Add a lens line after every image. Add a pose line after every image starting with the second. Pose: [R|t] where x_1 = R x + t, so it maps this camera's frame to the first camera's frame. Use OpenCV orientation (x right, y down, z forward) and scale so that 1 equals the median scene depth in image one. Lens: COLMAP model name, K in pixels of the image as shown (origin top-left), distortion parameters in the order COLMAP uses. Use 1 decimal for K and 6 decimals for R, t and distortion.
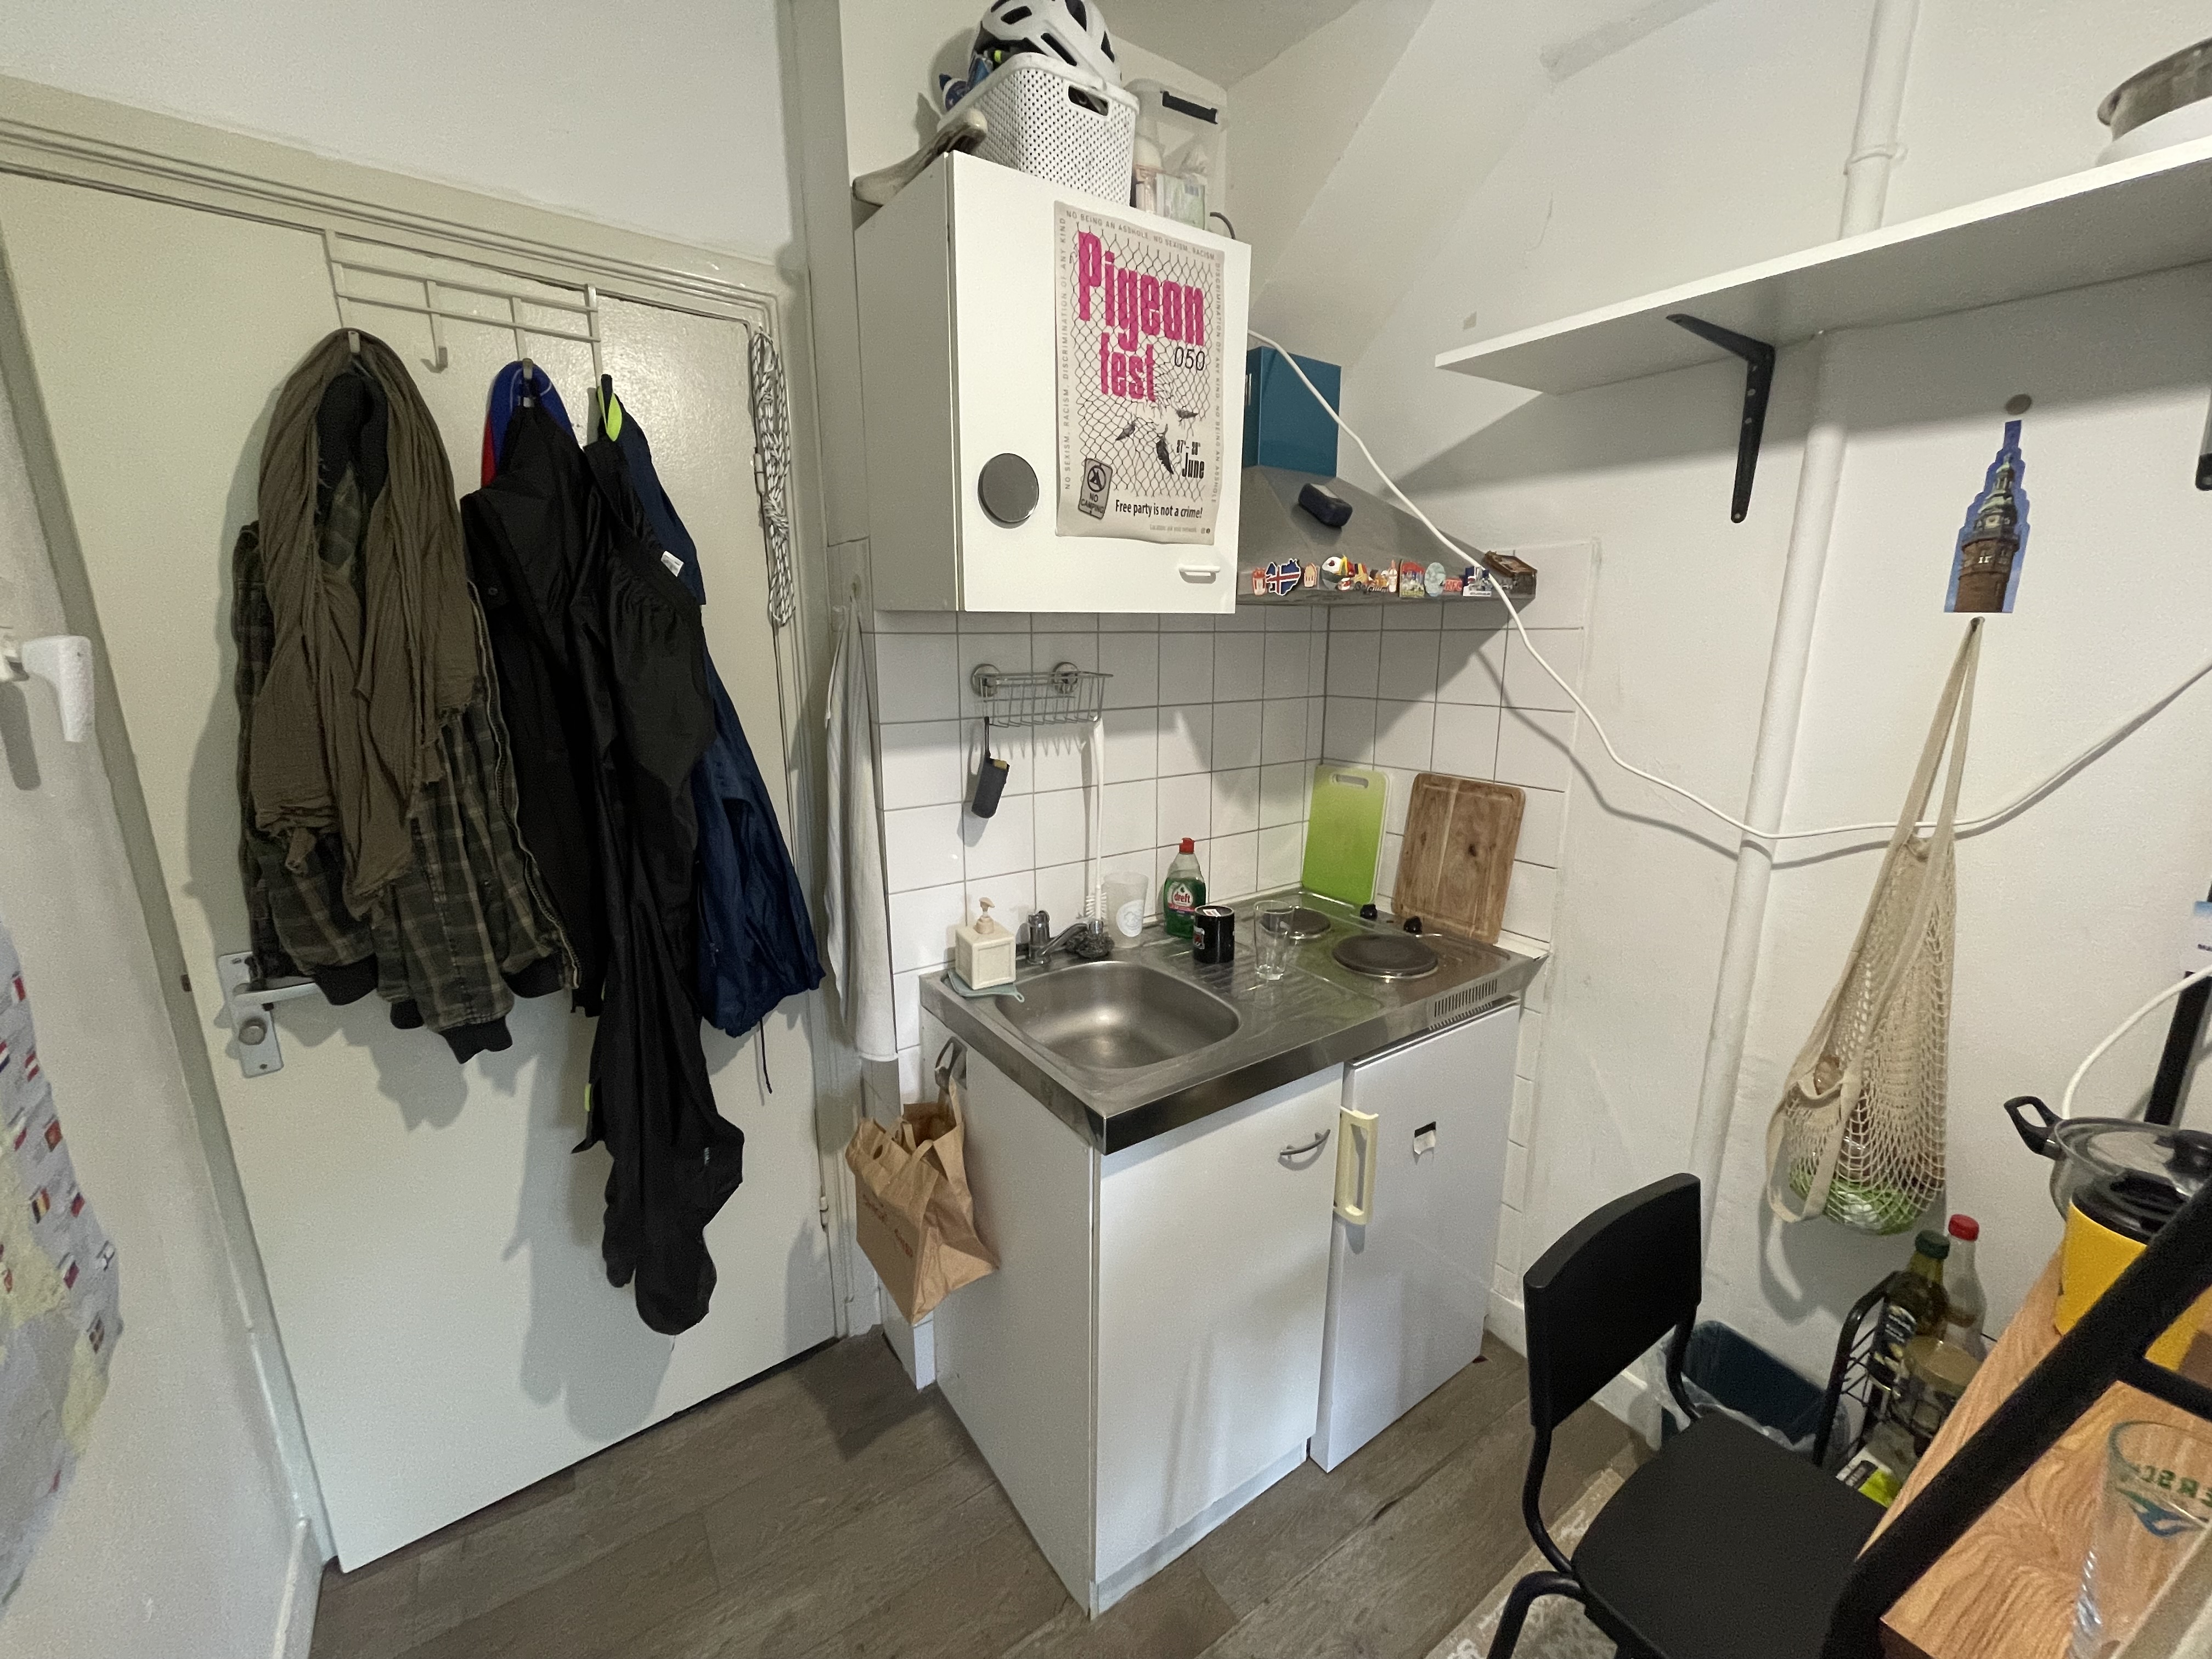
lens RADIAL K [[897.0, 0, 1106.0], [0, 897.0, 829.5], [0, 0, 1]] dist [-0.000944, 0.000159]
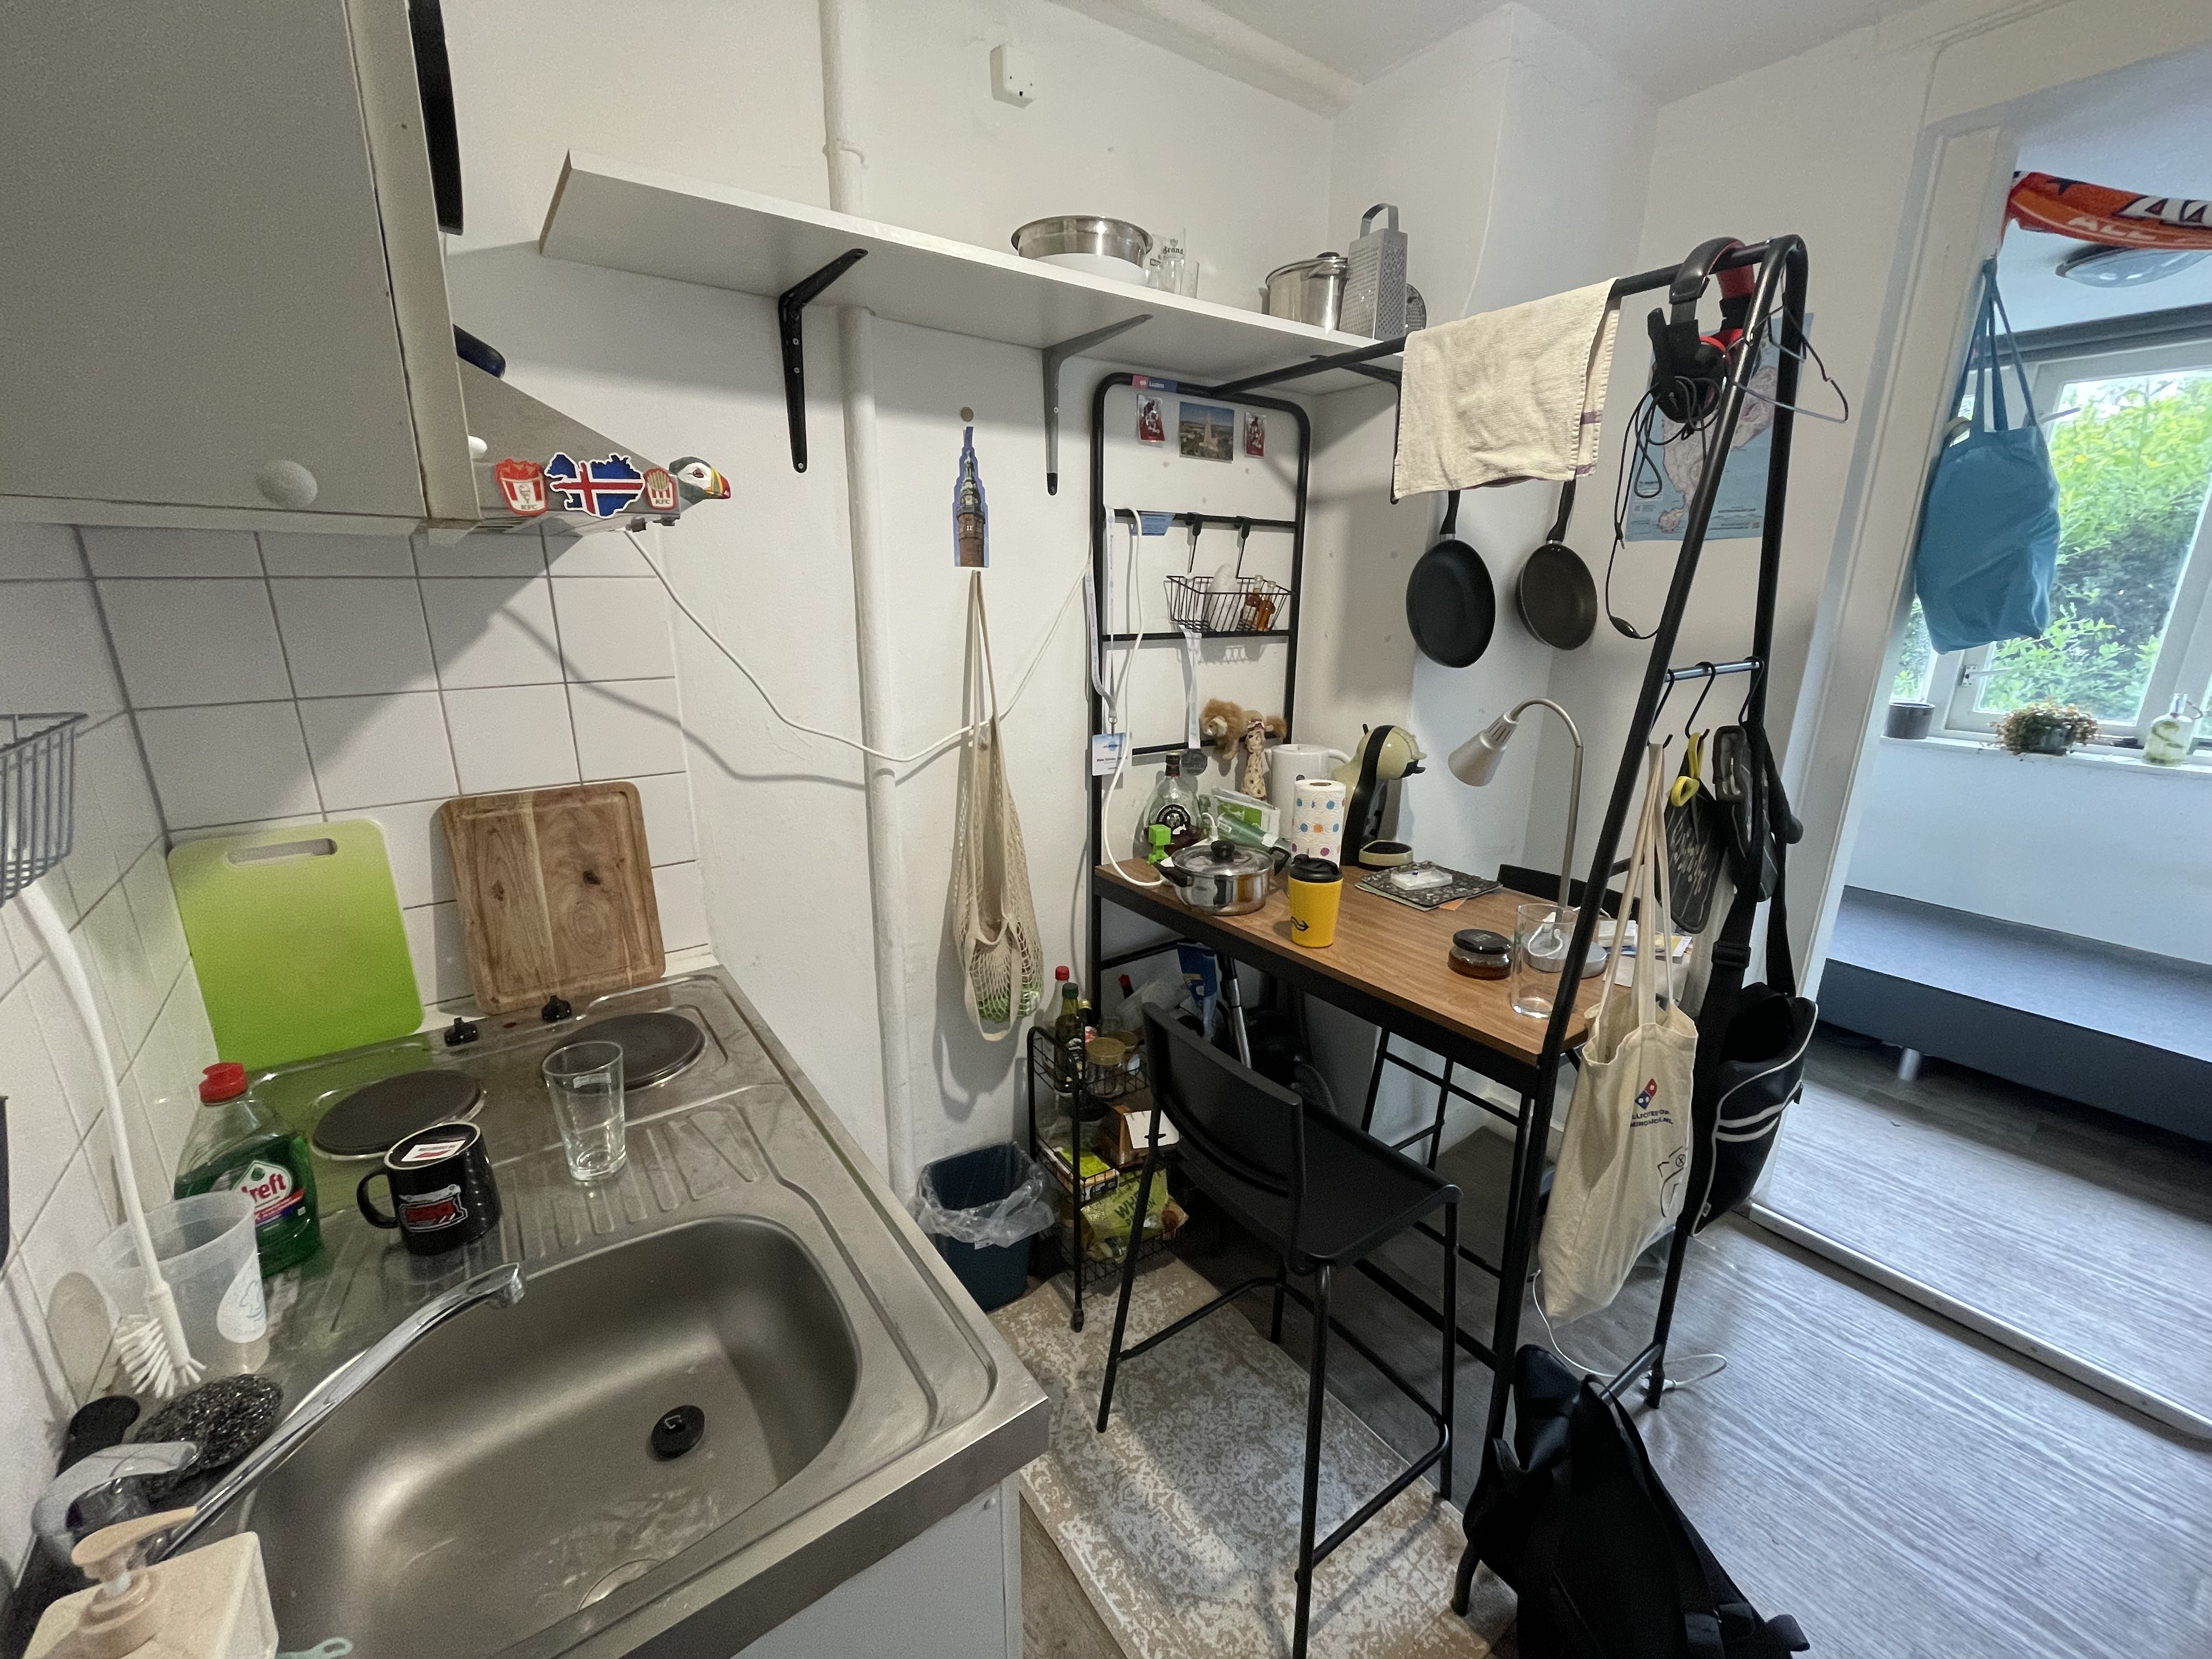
lens RADIAL K [[897.0, 0, 1106.0], [0, 897.0, 829.5], [0, 0, 1]] dist [-0.000944, 0.000159]
pose [[-0.026055, -0.270817, 0.962278, -0.378134], [0.209305, 0.939791, 0.270156, -0.154762], [-0.977503, 0.208448, 0.032197, 0.675563]]
